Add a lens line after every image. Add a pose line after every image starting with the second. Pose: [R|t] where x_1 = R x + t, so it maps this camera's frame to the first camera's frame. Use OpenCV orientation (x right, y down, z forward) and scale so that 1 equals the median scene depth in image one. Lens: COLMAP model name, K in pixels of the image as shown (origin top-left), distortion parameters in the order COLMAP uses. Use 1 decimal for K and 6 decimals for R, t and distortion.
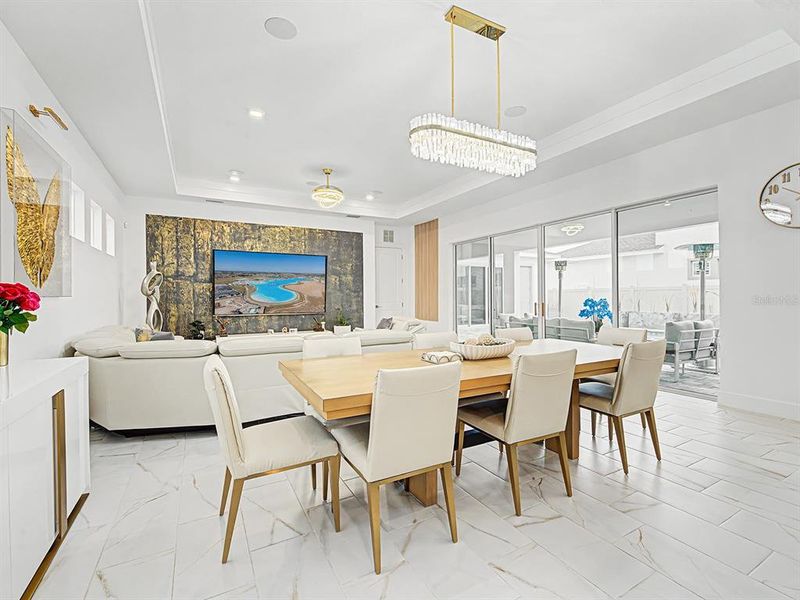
lens RADIAL K [[370.3, 0, 398.6], [0, 370.3, 301.1], [0, 0, 1]] dist [0.000190, -0.000151]
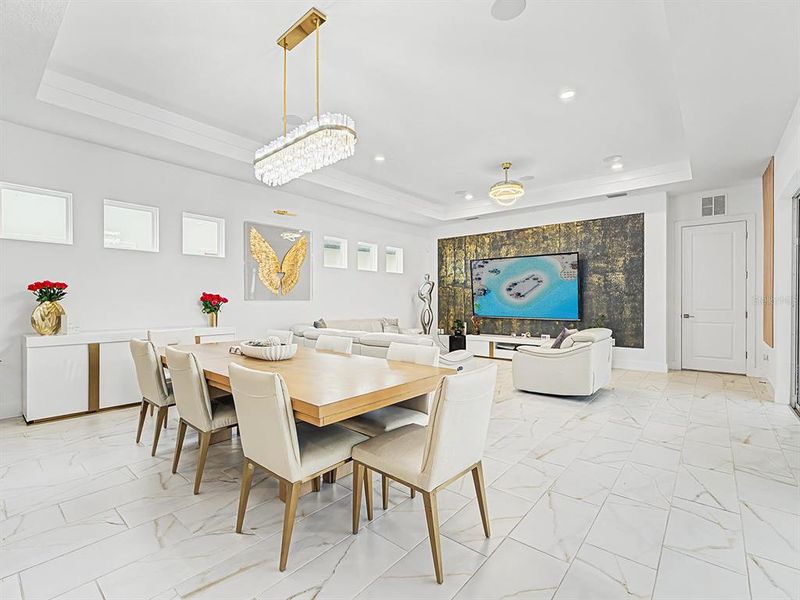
lens RADIAL K [[370.3, 0, 398.6], [0, 370.3, 301.1], [0, 0, 1]] dist [0.000190, -0.000151]
pose [[0.354108, 0.012691, -0.935119, 0.506636], [-0.005690, 0.999919, 0.011416, -0.021274], [0.935187, 0.001279, 0.354151, 0.363585]]
